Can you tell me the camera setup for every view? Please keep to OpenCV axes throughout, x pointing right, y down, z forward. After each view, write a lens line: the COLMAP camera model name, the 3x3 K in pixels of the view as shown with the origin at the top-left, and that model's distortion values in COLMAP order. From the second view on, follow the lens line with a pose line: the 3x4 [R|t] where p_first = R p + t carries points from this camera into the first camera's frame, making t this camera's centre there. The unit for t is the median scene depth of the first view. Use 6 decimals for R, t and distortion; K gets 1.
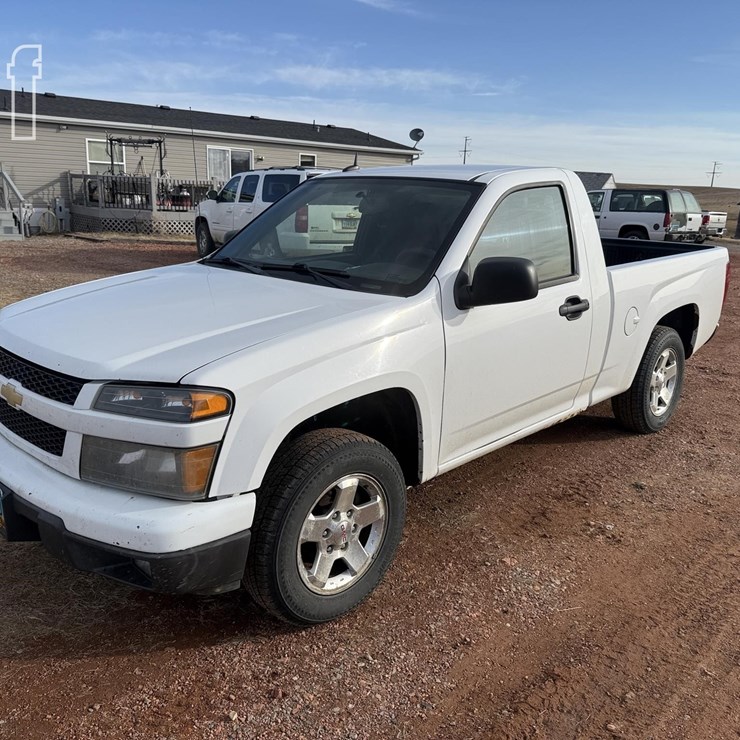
lens RADIAL K [[819.7, 0, 370.0], [0, 819.7, 370.0], [0, 0, 1]] dist [0.095441, 0.002081]
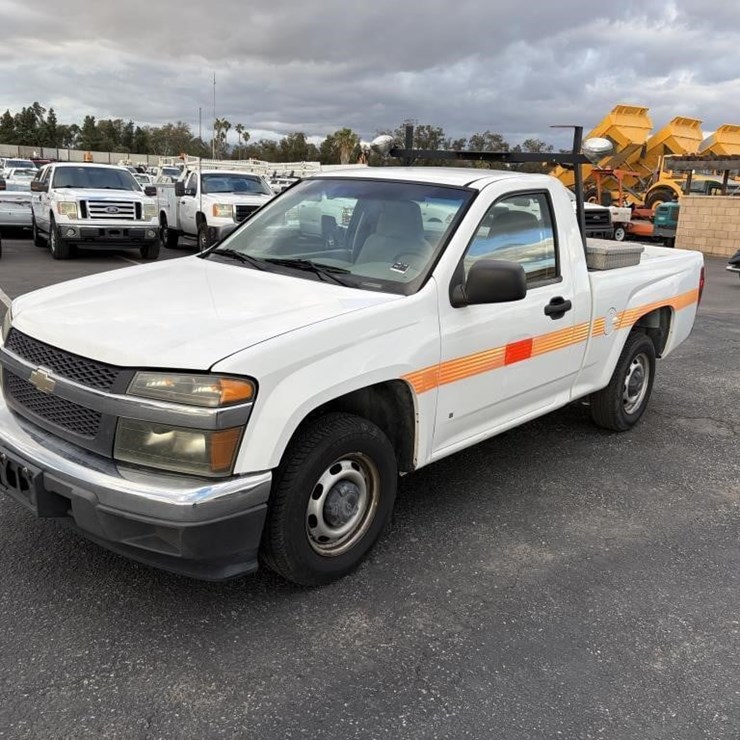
lens RADIAL K [[925.1, 0, 370.0], [0, 925.1, 370.0], [0, 0, 1]] dist [0.095911, -0.006929]
pose [[0.998153, 0.015570, 0.058721, -0.069589], [-0.015550, 0.999879, -0.000808, 0.010364], [-0.058727, -0.000107, 0.998274, -0.197056]]
